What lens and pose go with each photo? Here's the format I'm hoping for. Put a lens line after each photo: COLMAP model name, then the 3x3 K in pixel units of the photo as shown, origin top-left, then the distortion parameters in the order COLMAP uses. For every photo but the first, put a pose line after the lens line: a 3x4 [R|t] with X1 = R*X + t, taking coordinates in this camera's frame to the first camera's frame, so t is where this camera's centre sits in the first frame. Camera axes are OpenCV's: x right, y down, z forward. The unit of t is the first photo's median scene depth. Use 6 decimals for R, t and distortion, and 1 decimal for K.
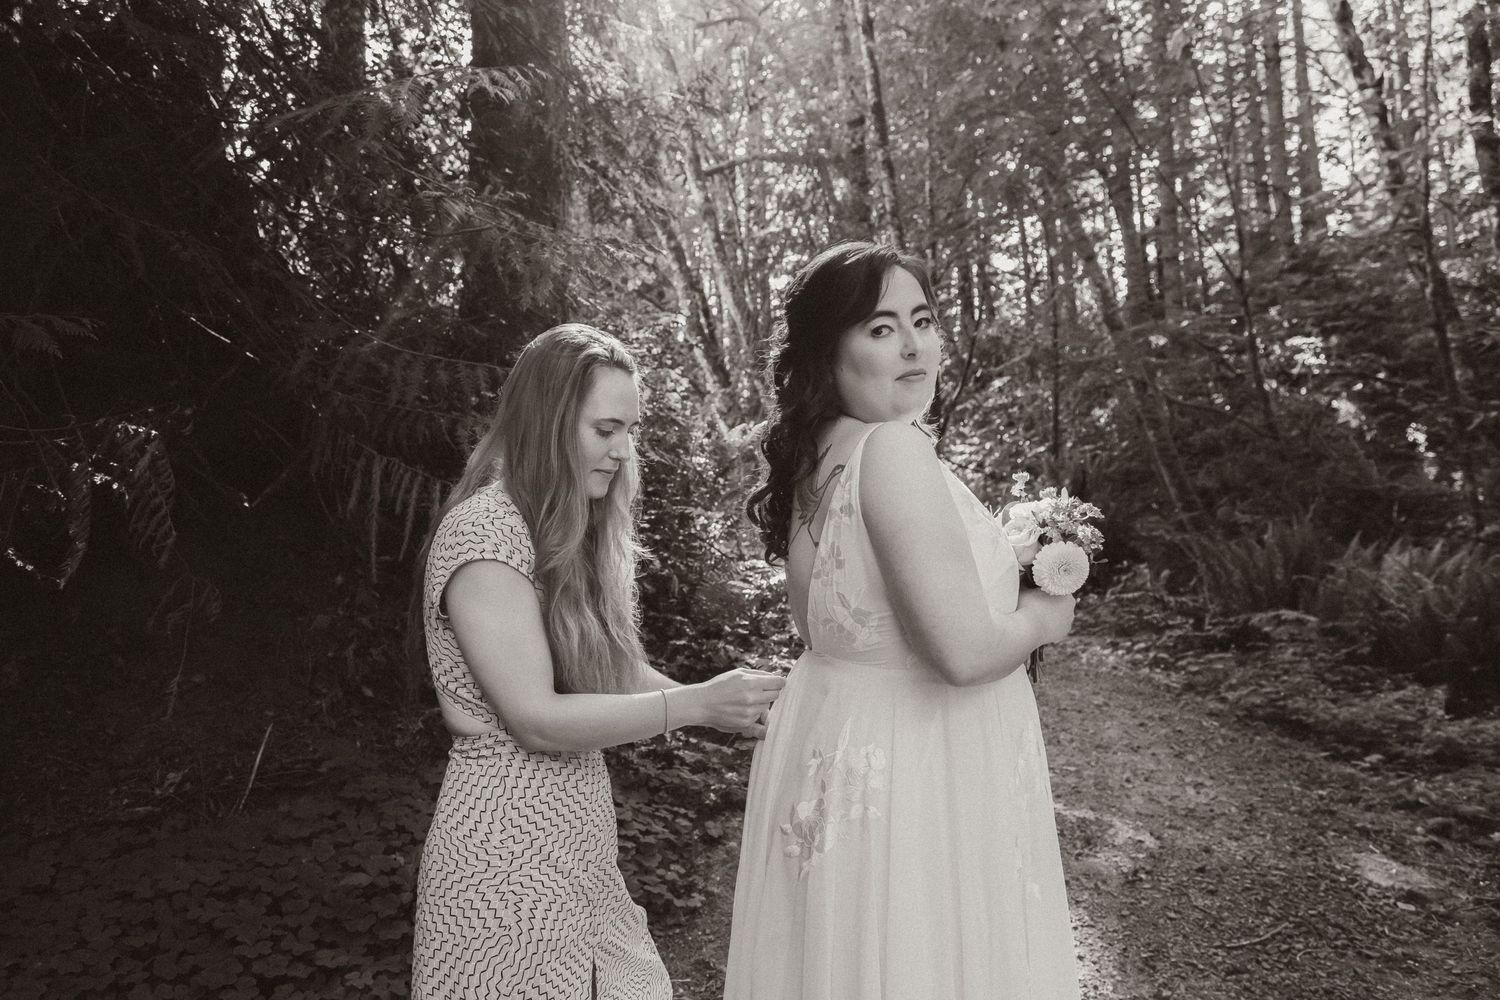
lens RADIAL K [[1005.6, 0, 750.0], [0, 1005.6, 500.0], [0, 0, 1]] dist [0.005788, 0.002958]
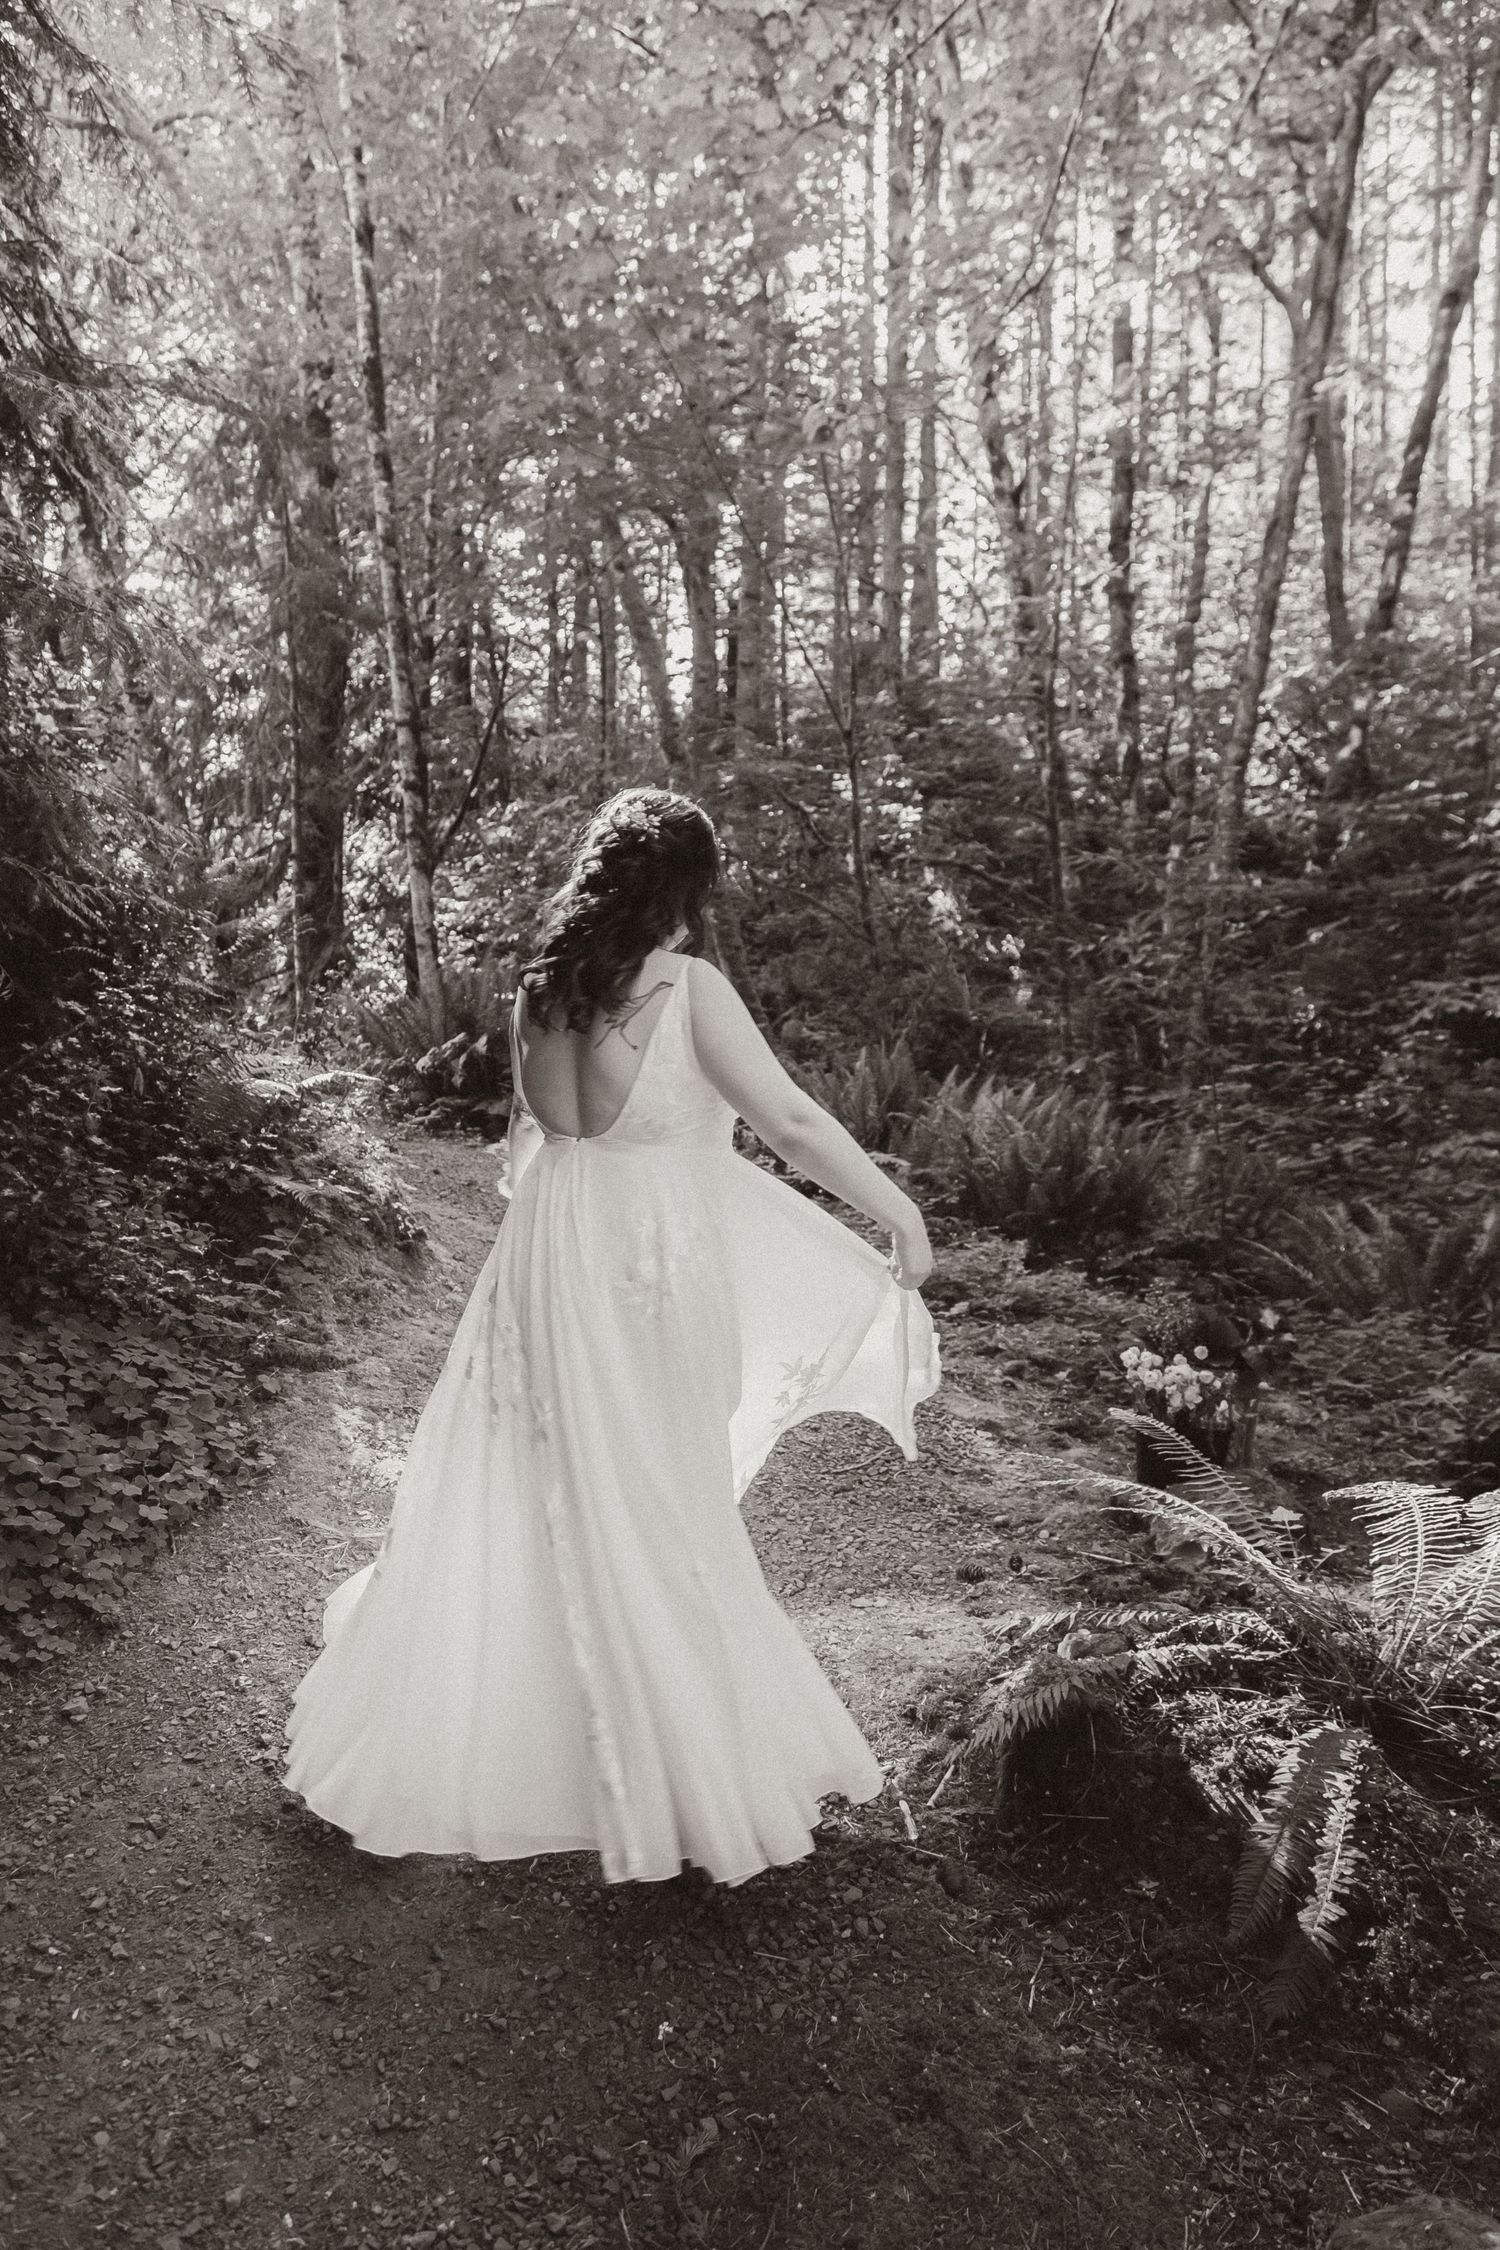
lens RADIAL K [[1536.5, 0, 751.0], [0, 1536.5, 1138.0], [0, 0, 1]] dist [0.006555, 0.002497]
pose [[0.908690, 0.042033, 0.415350, -0.138576], [-0.084504, 0.992842, 0.084400, -0.004413], [-0.408829, -0.111793, 0.905738, -0.173178]]
